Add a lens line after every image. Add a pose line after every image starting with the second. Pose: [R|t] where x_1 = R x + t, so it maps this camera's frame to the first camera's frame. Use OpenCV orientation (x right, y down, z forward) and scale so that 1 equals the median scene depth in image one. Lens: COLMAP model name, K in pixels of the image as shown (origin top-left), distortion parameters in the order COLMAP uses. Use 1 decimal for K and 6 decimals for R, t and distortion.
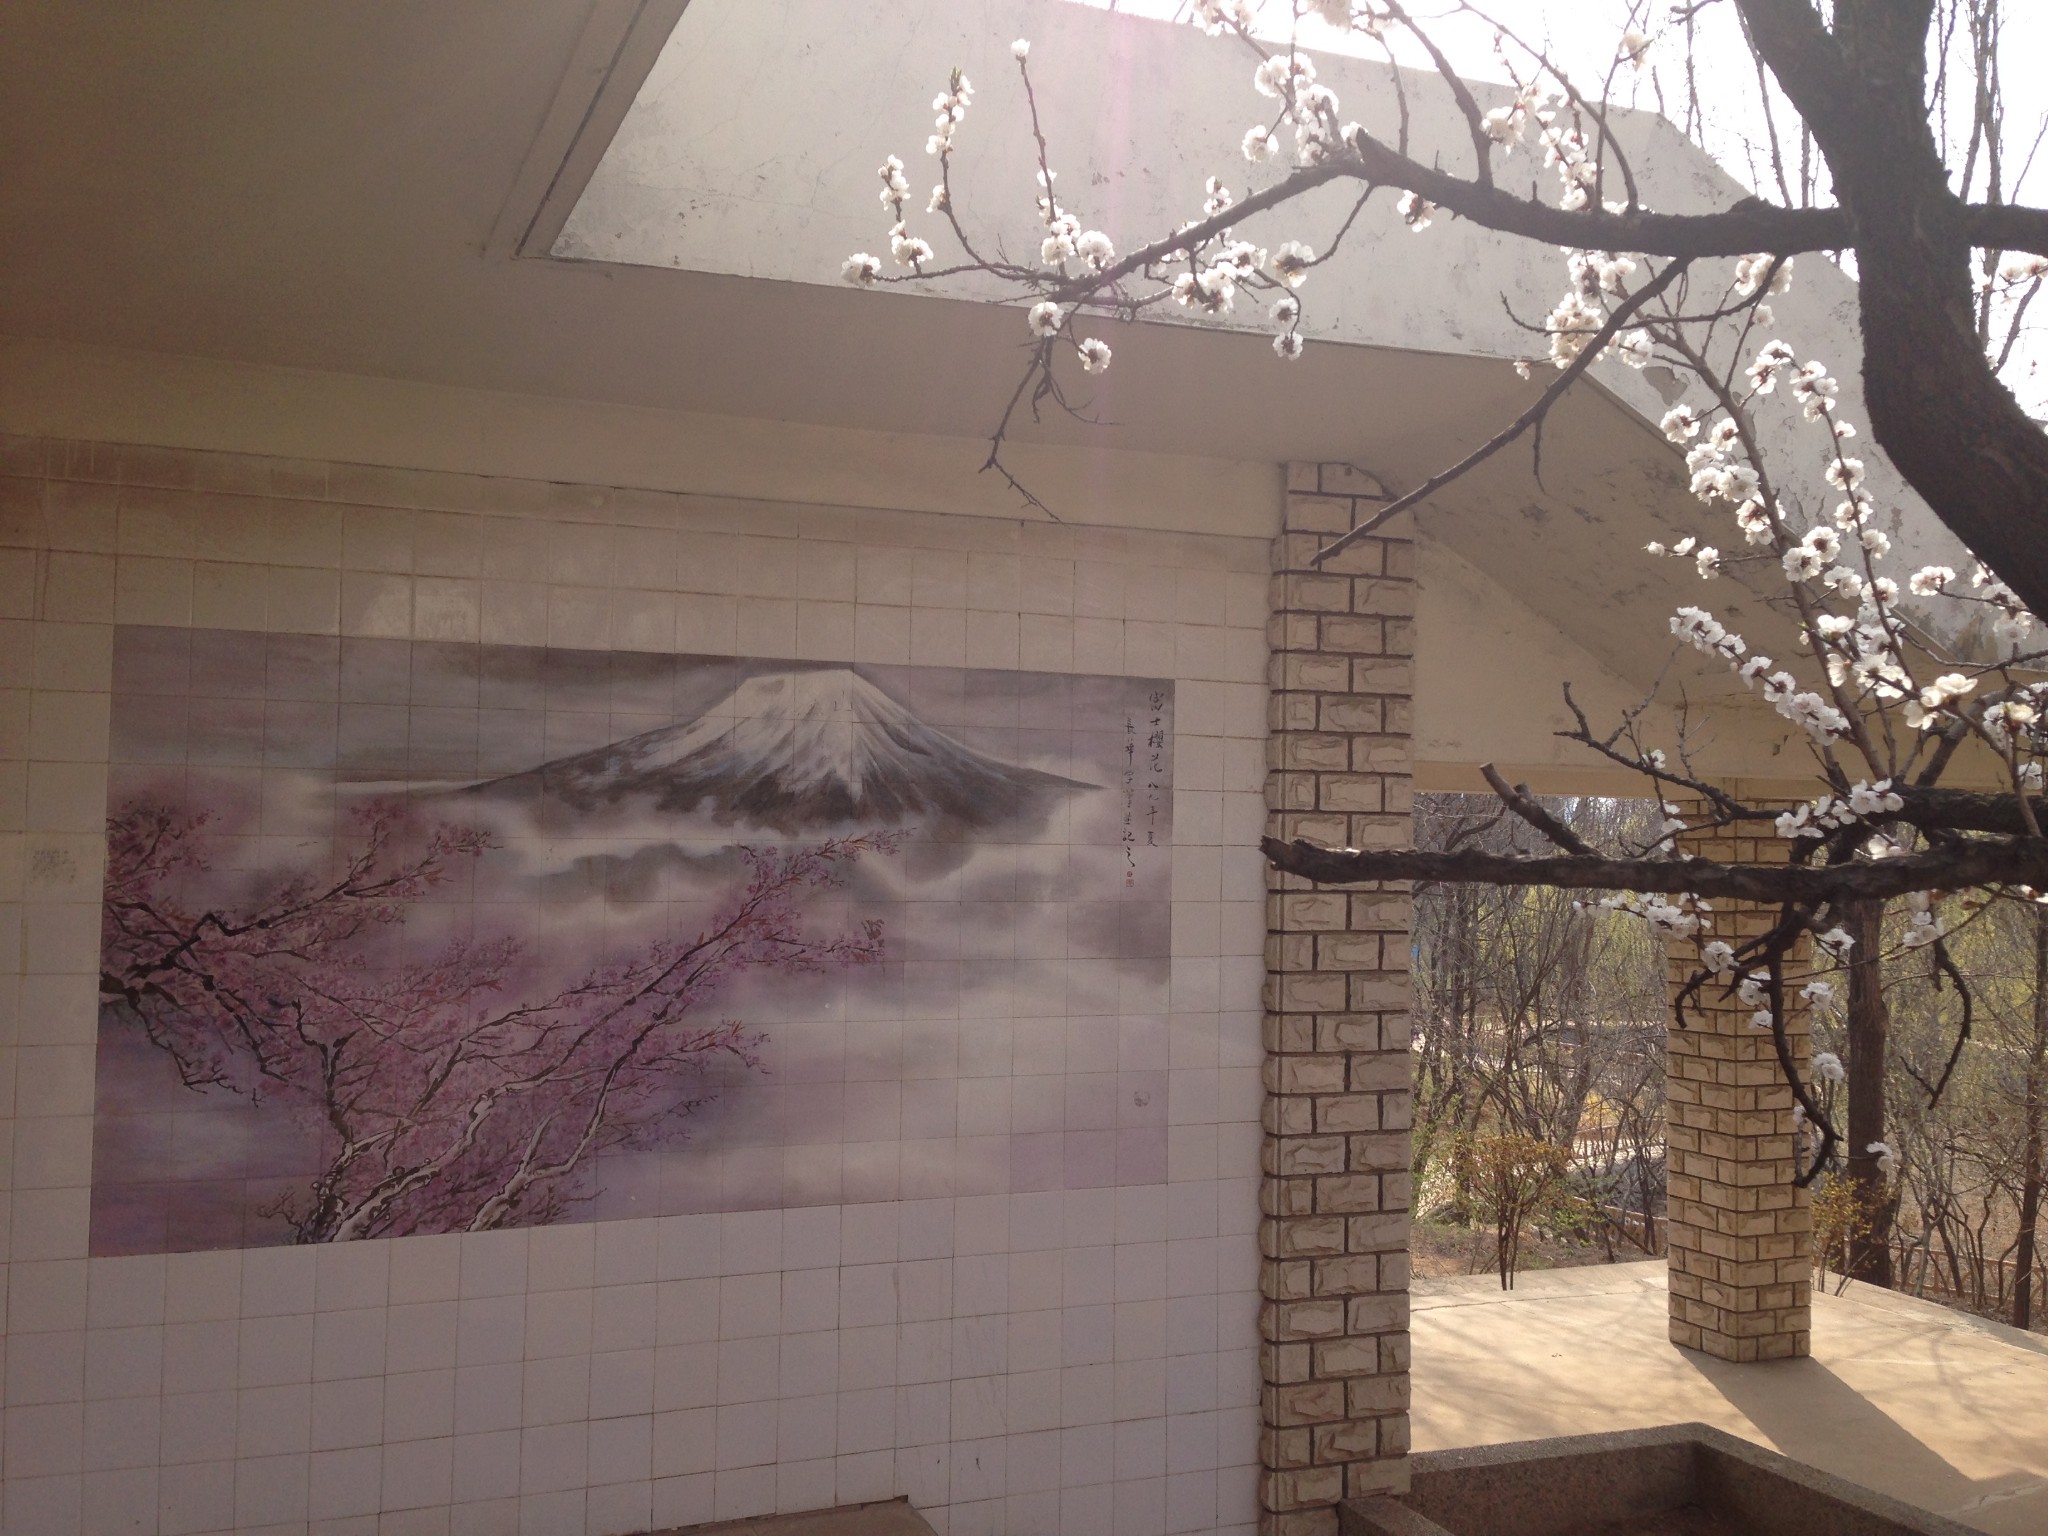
lens RADIAL K [[1963.6, 0, 1038.9], [0, 1963.6, 762.2], [0, 0, 1]] dist [0.102889, 0.000000]
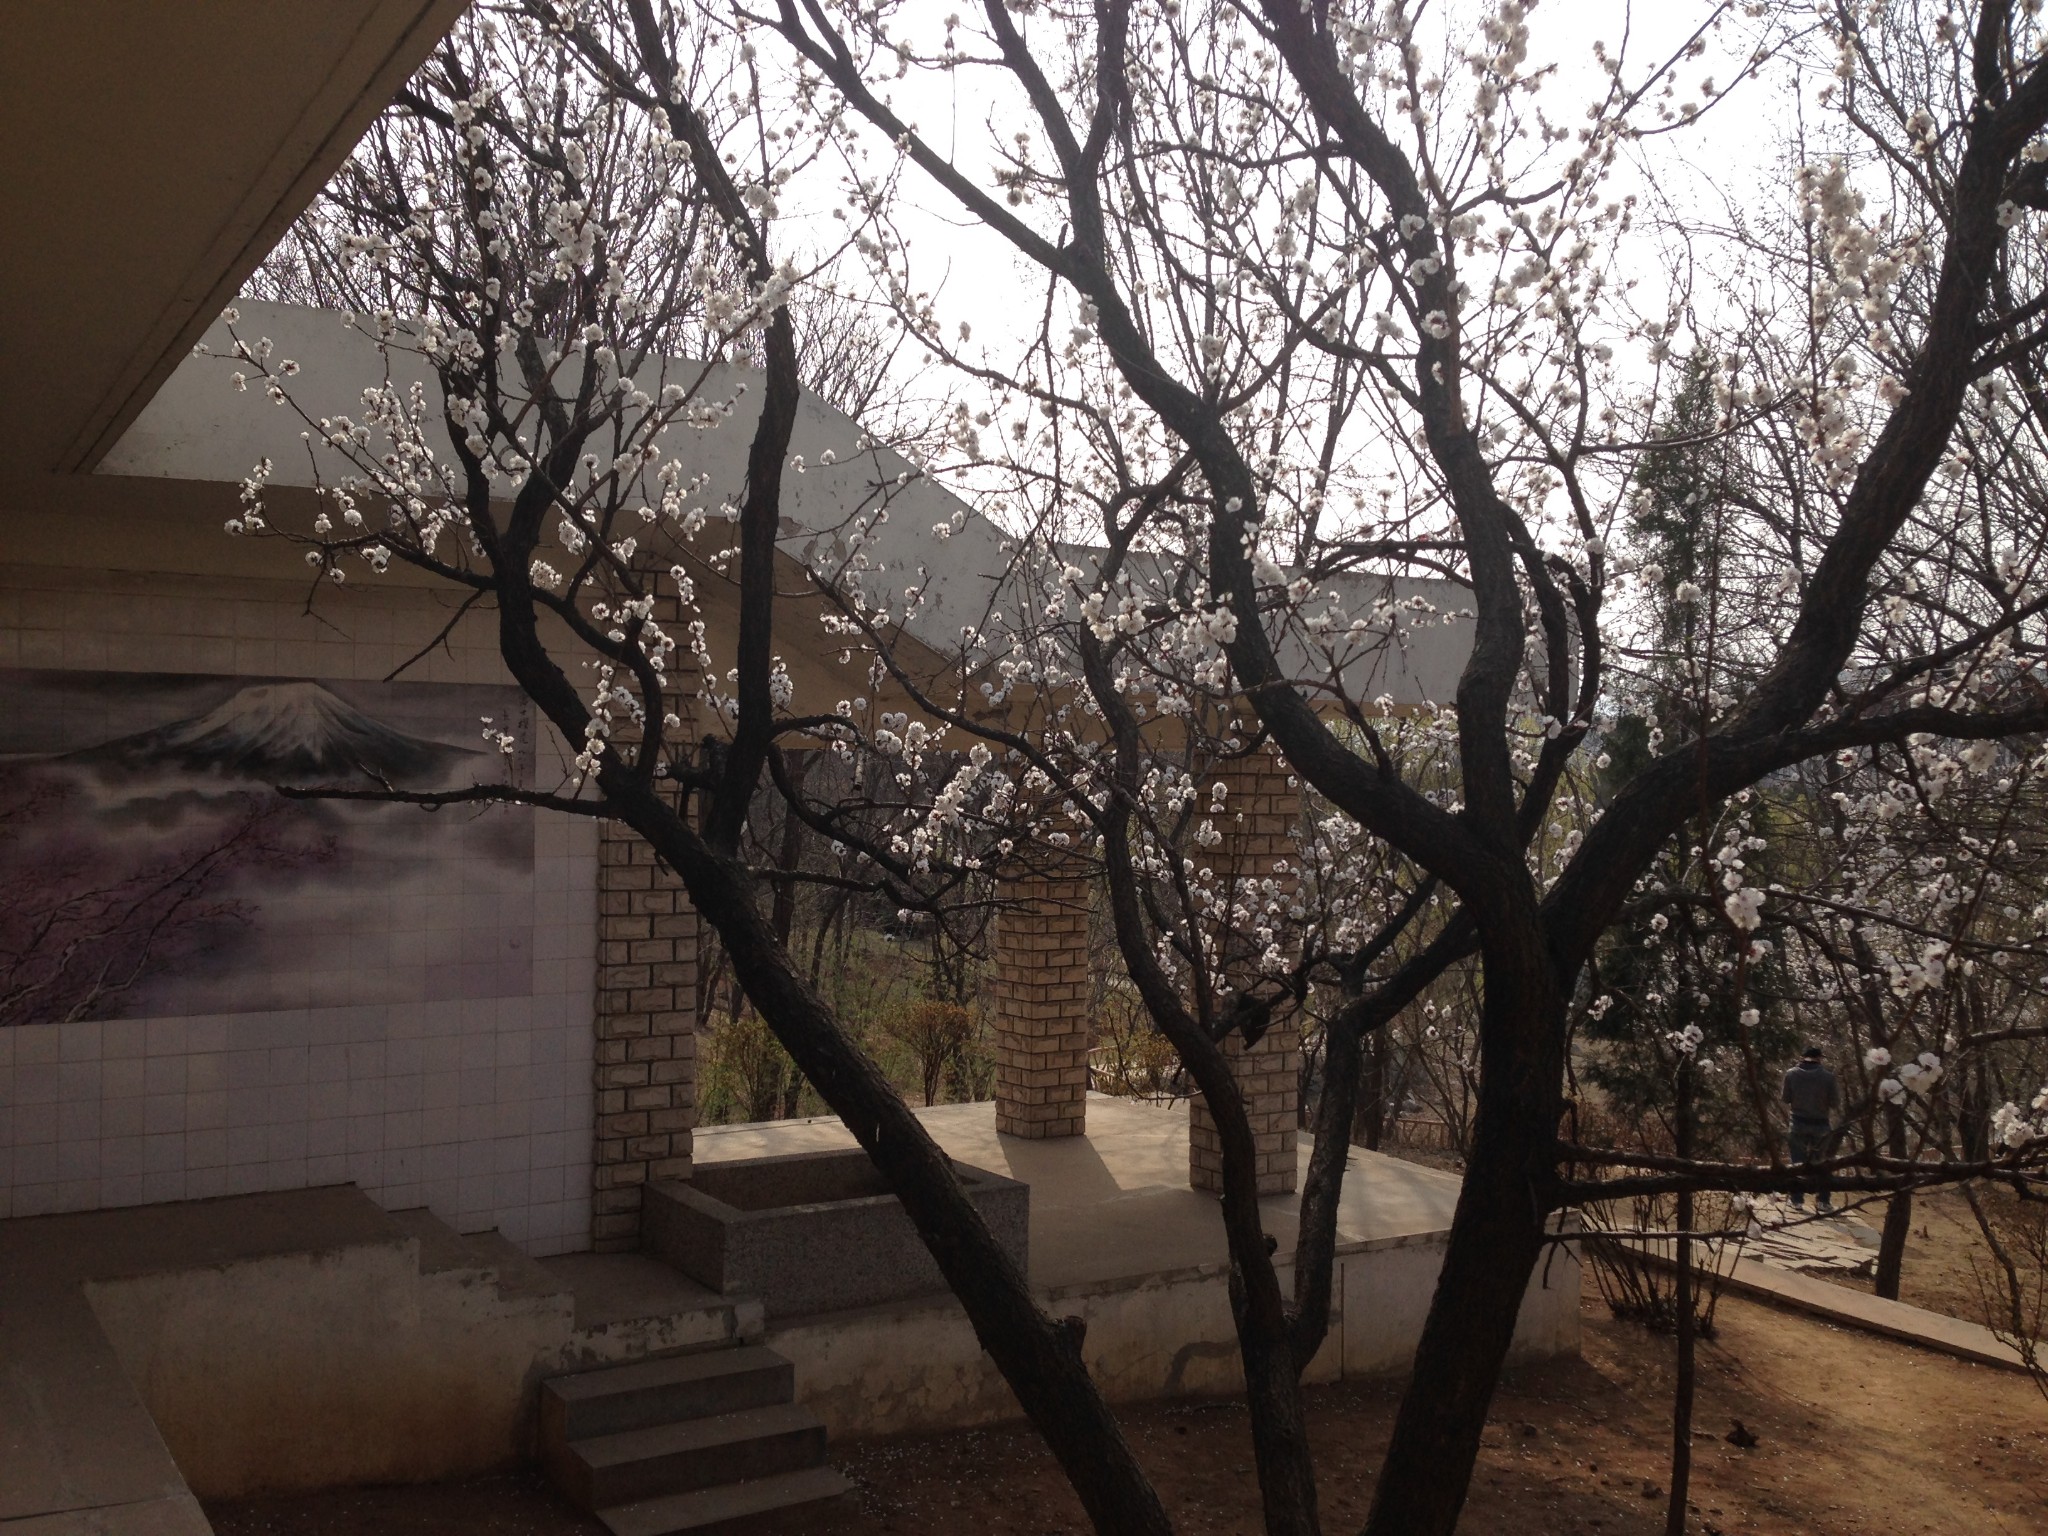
lens RADIAL K [[1963.6, 0, 1009.2], [0, 1963.6, 771.5], [0, 0, 1]] dist [0.102889, 0.000000]
pose [[0.989821, -0.007755, 0.142108, 0.243112], [0.002487, 0.999304, 0.037210, -0.033578], [-0.142298, -0.036478, 0.989151, -0.719511]]
